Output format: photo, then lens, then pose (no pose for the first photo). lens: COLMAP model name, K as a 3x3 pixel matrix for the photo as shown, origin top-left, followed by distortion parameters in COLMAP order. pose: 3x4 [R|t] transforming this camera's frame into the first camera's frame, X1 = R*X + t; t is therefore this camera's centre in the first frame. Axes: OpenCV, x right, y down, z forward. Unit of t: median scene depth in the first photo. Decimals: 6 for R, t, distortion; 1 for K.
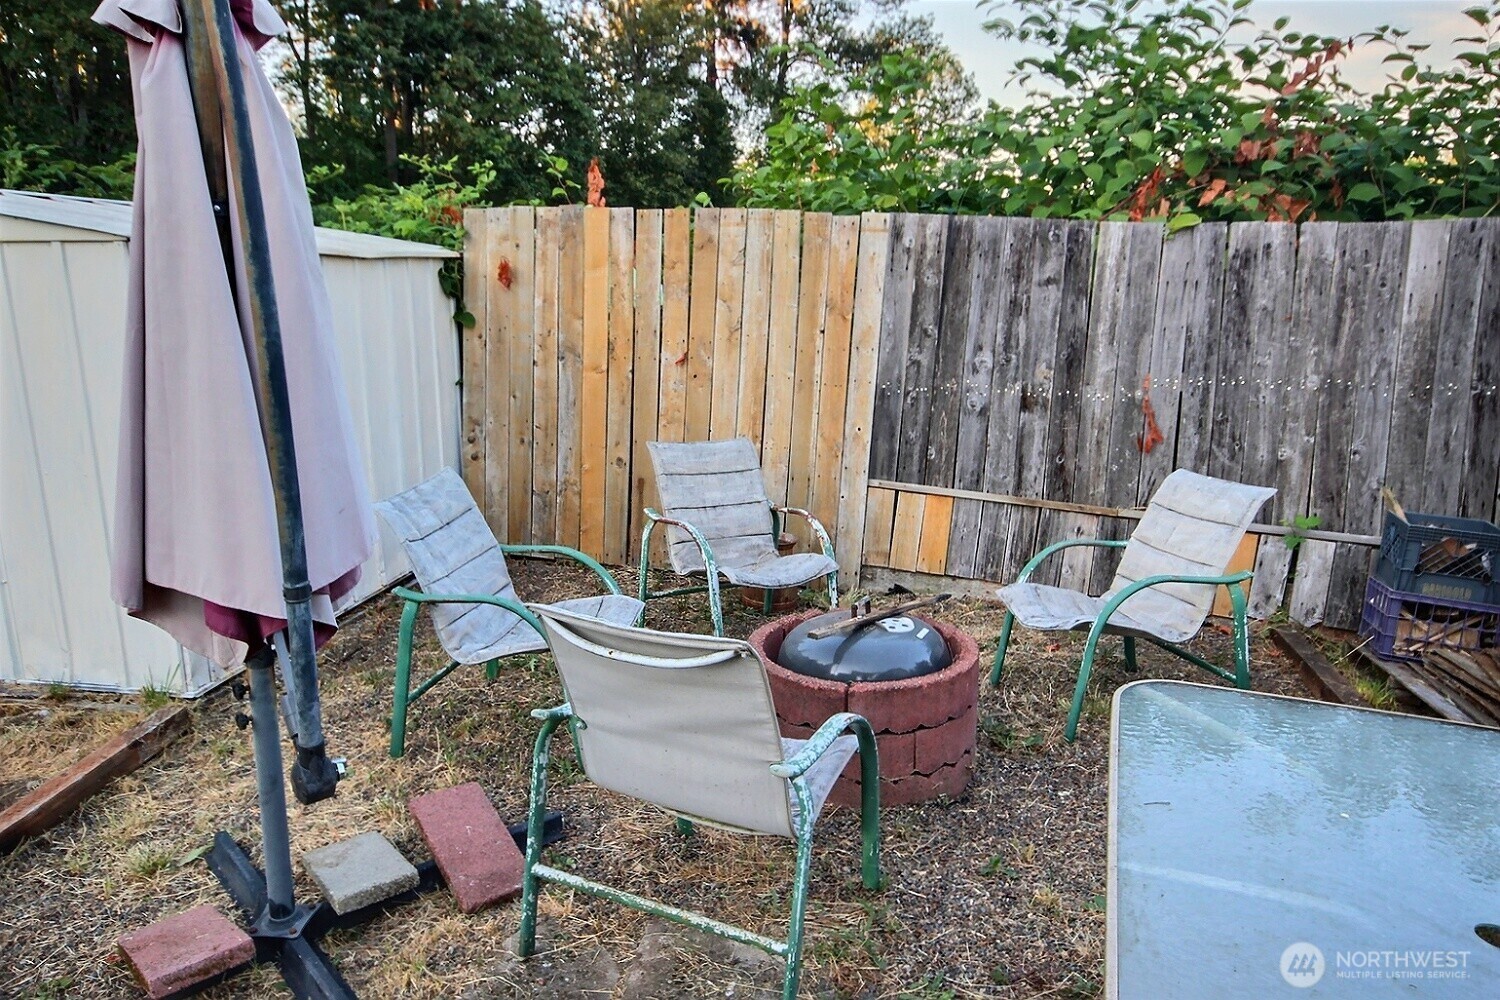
lens RADIAL K [[1018.6, 0, 742.1], [0, 1018.6, 502.7], [0, 0, 1]] dist [0.005387, 0.016151]
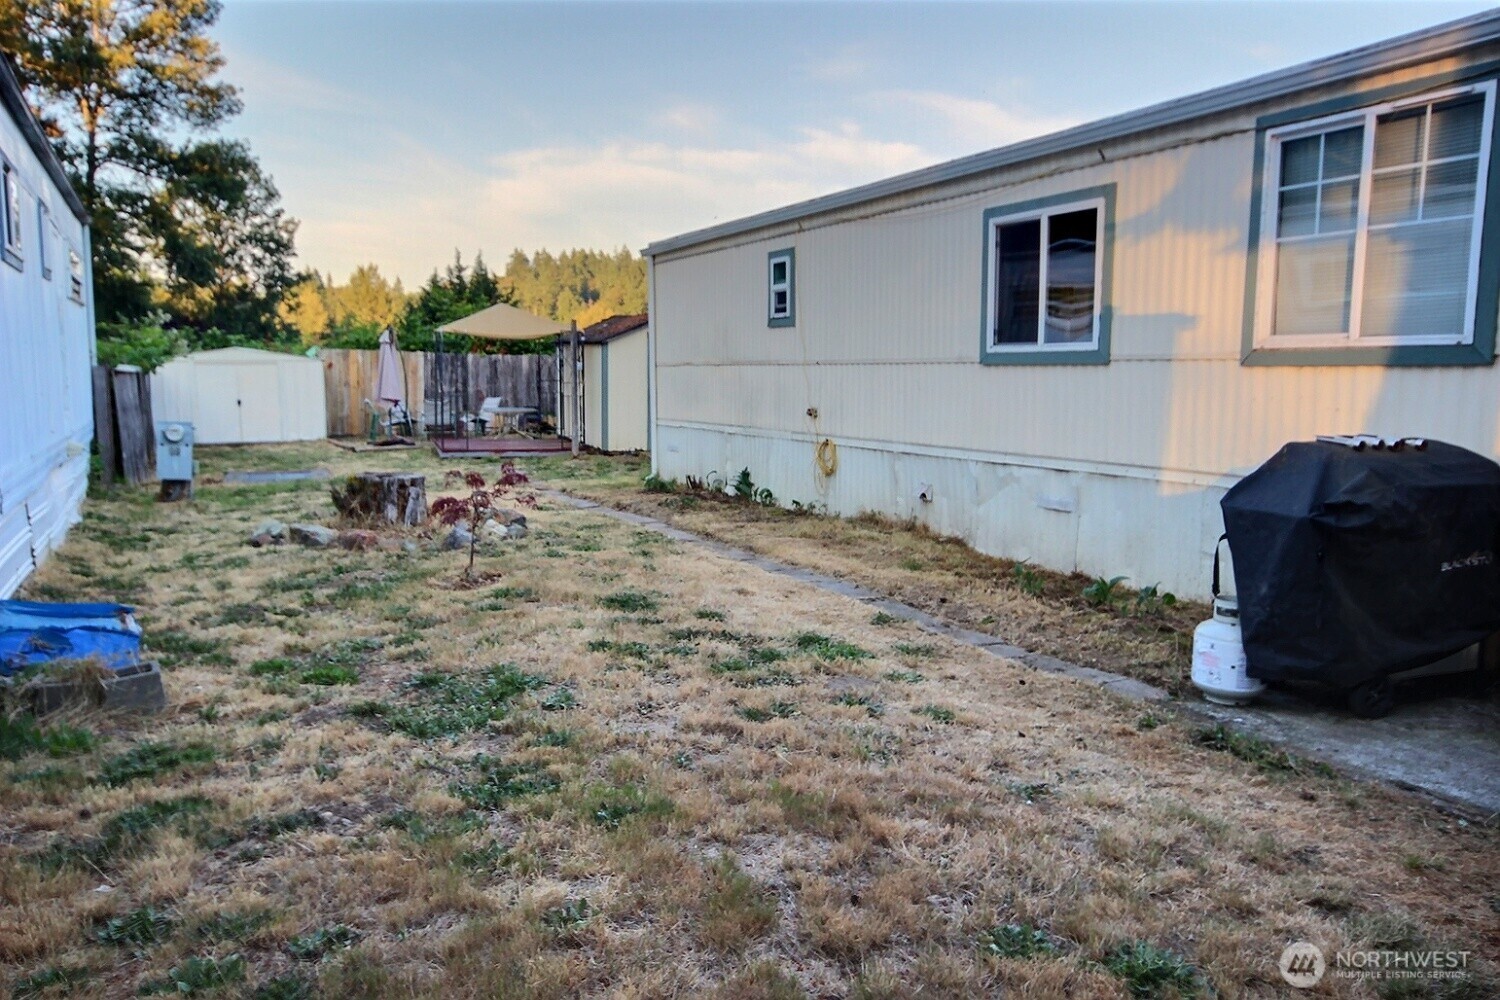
lens RADIAL K [[1088.9, 0, 752.4], [0, 1088.9, 489.9], [0, 0, 1]] dist [-0.009237, 0.043121]
pose [[0.801733, -0.072284, 0.593295, -1.611044], [0.132862, 0.989377, -0.058998, 0.815305], [-0.582728, 0.126127, 0.802820, -3.711582]]
